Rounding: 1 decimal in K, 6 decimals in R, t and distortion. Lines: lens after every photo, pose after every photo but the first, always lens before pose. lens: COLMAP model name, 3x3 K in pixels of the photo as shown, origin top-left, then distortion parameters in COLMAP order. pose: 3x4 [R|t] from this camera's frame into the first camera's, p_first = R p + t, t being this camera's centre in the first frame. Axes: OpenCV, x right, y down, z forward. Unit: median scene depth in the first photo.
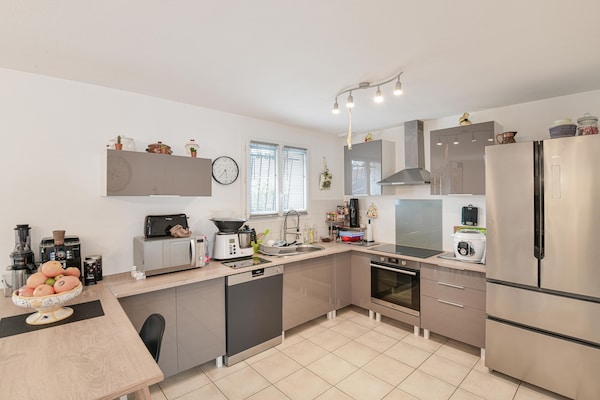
lens RADIAL K [[274.4, 0, 287.5], [0, 274.4, 192.3], [0, 0, 1]] dist [-0.029181, -0.000480]
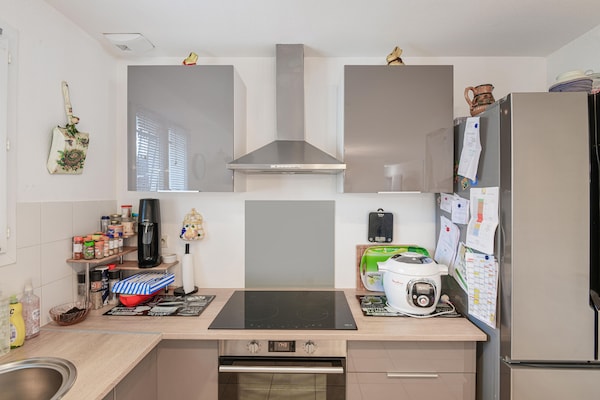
lens RADIAL K [[299.5, 0, 305.3], [0, 299.5, 195.5], [0, 0, 1]] dist [-0.019290, -0.003563]
pose [[0.646238, 0.002638, 0.763132, 0.050655], [-0.016657, 0.999805, 0.010649, 0.009909], [-0.762954, -0.019593, 0.646155, 0.581784]]
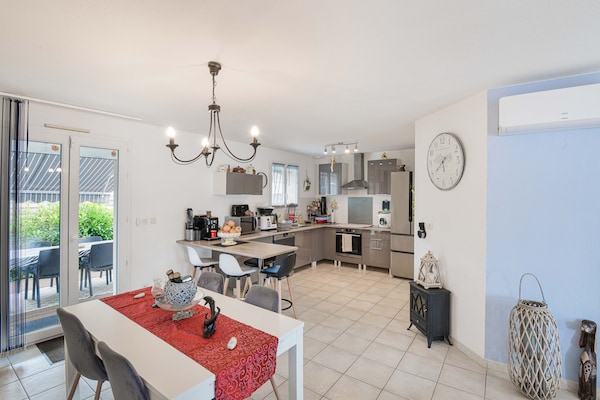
lens RADIAL K [[274.4, 0, 300.9], [0, 274.4, 198.0], [0, 0, 1]] dist [-0.029181, -0.000480]
pose [[0.967504, 0.001199, 0.252854, -0.338685], [-0.007191, 0.999715, 0.022775, -0.006935], [-0.252755, -0.023853, 0.967236, -0.610596]]
